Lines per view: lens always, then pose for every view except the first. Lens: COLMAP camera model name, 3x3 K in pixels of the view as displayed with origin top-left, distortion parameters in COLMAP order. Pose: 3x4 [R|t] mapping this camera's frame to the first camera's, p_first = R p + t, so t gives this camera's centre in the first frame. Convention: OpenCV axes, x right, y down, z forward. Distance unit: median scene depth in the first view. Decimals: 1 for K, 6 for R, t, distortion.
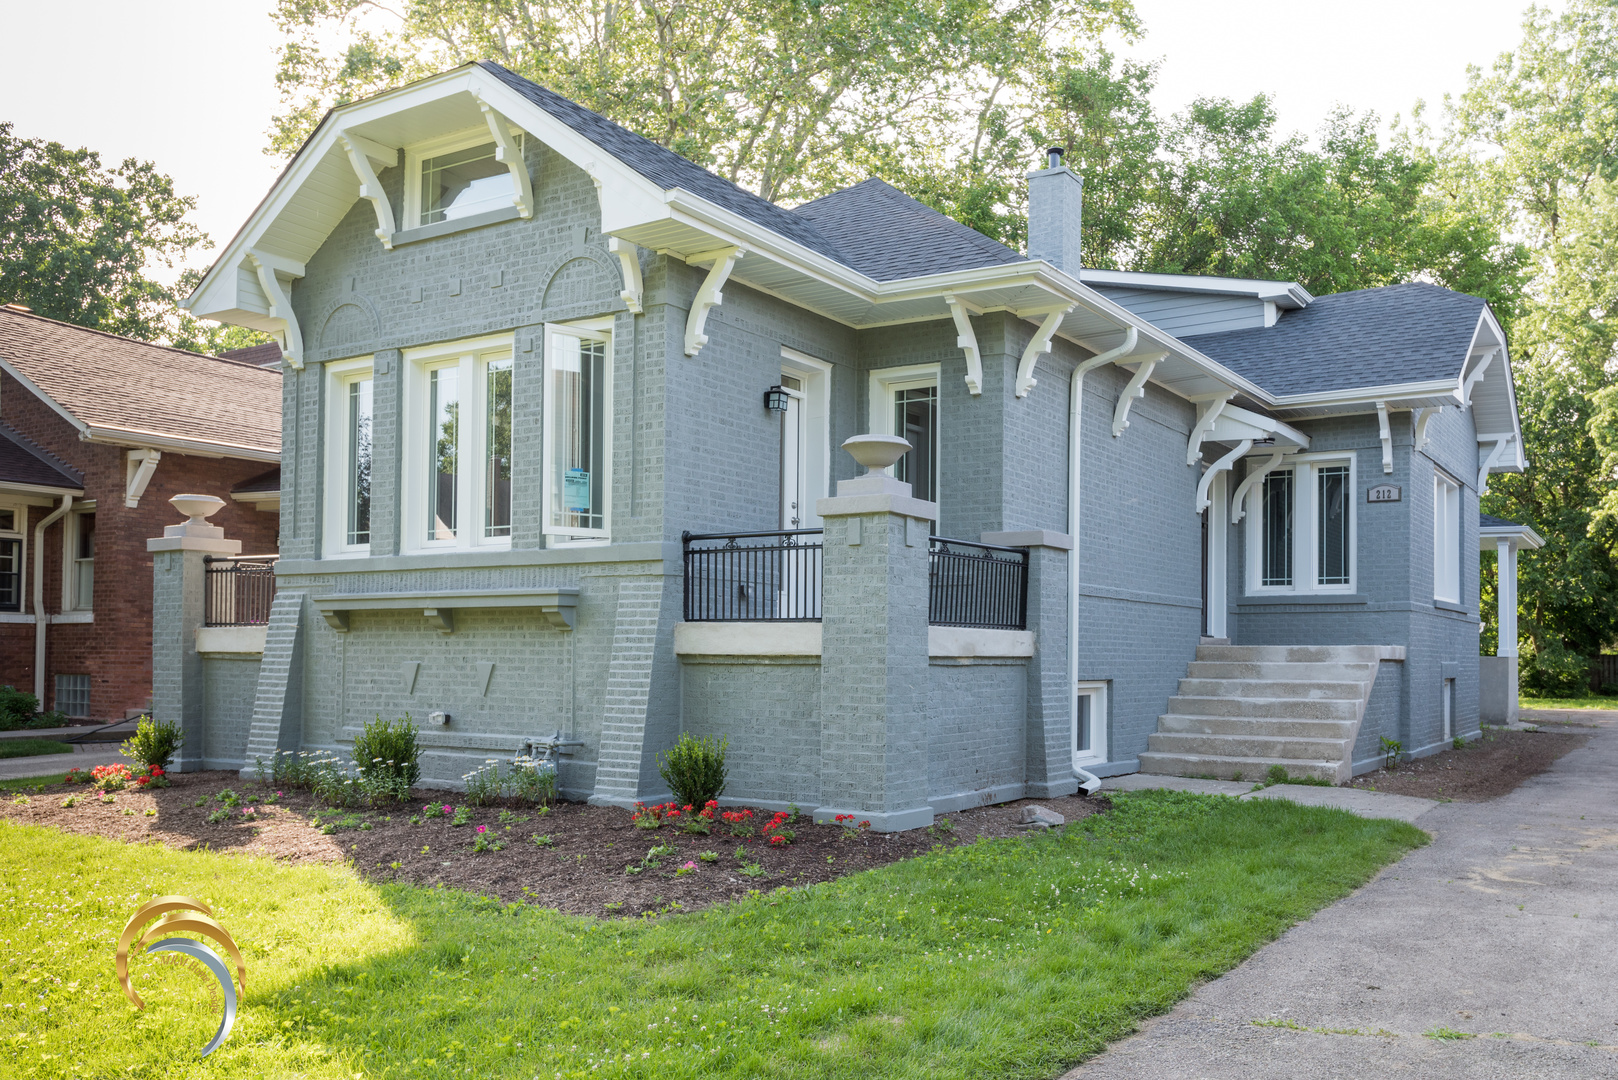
lens RADIAL K [[1399.4, 0, 809.9], [0, 1399.4, 612.7], [0, 0, 1]] dist [-0.002034, 0.005397]
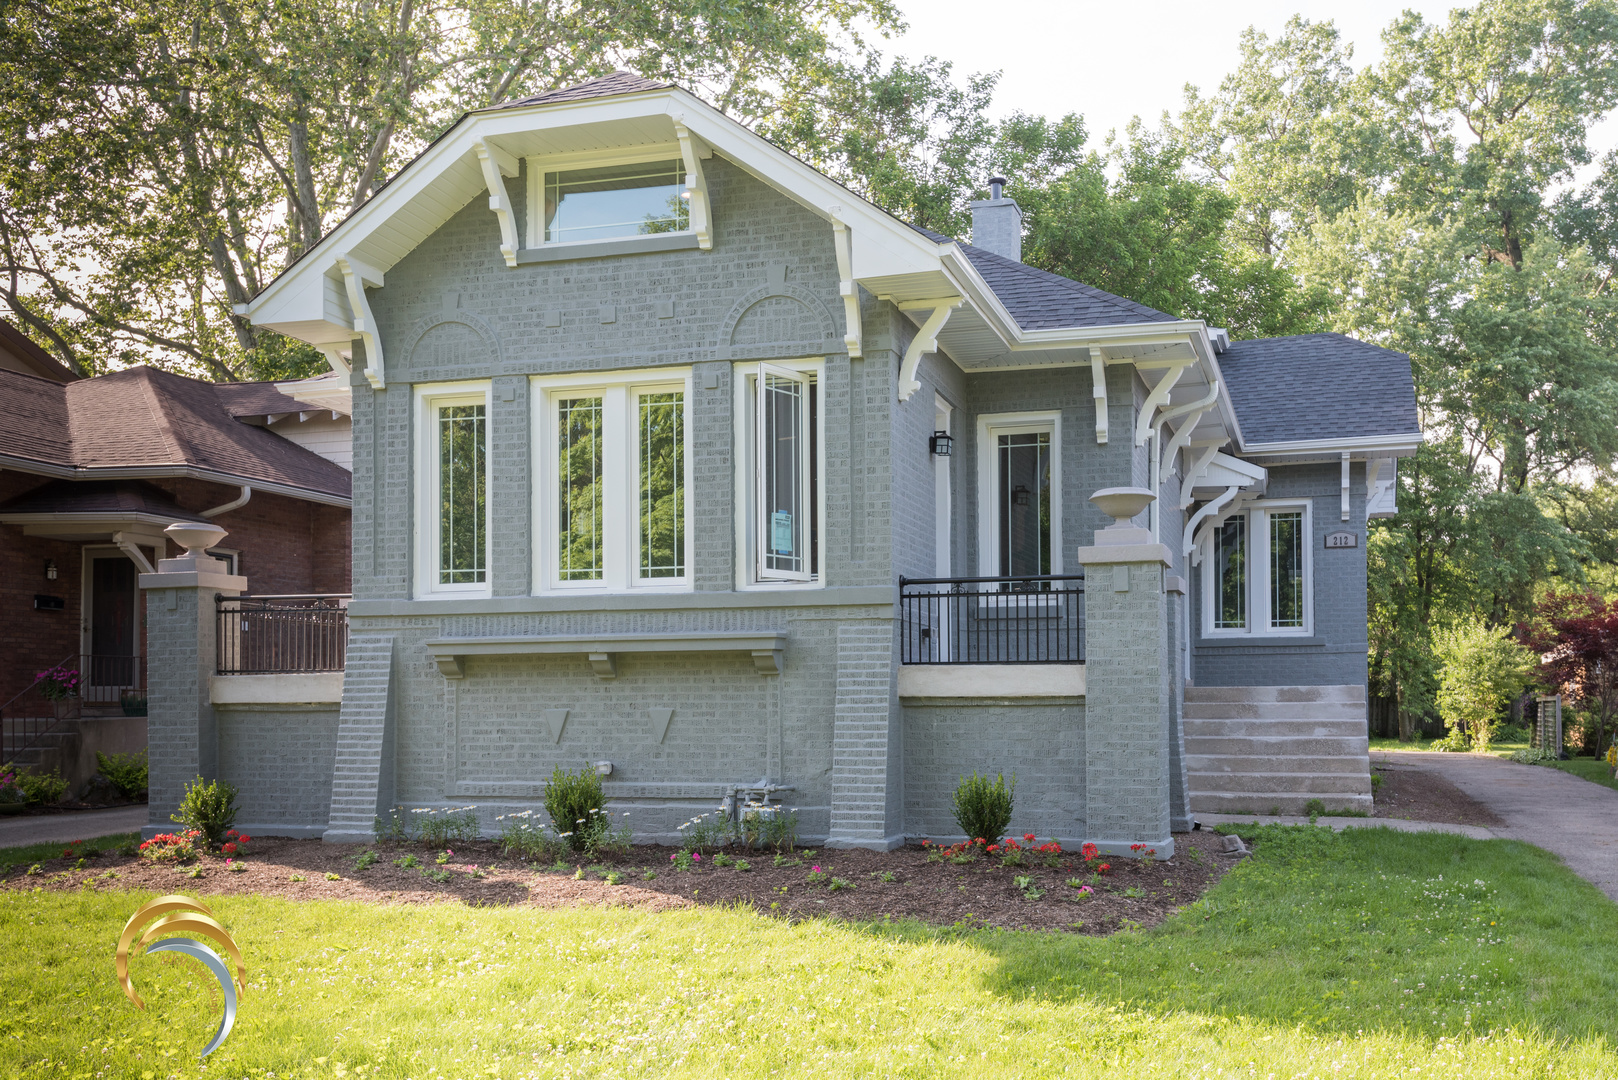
lens RADIAL K [[1630.3, 0, 808.2], [0, 1630.3, 658.1], [0, 0, 1]] dist [0.055402, -0.011002]
pose [[0.964984, -0.004198, 0.262273, -0.397353], [0.004065, 0.999991, 0.001049, 0.000016], [-0.262275, 0.000054, 0.964993, -0.102610]]
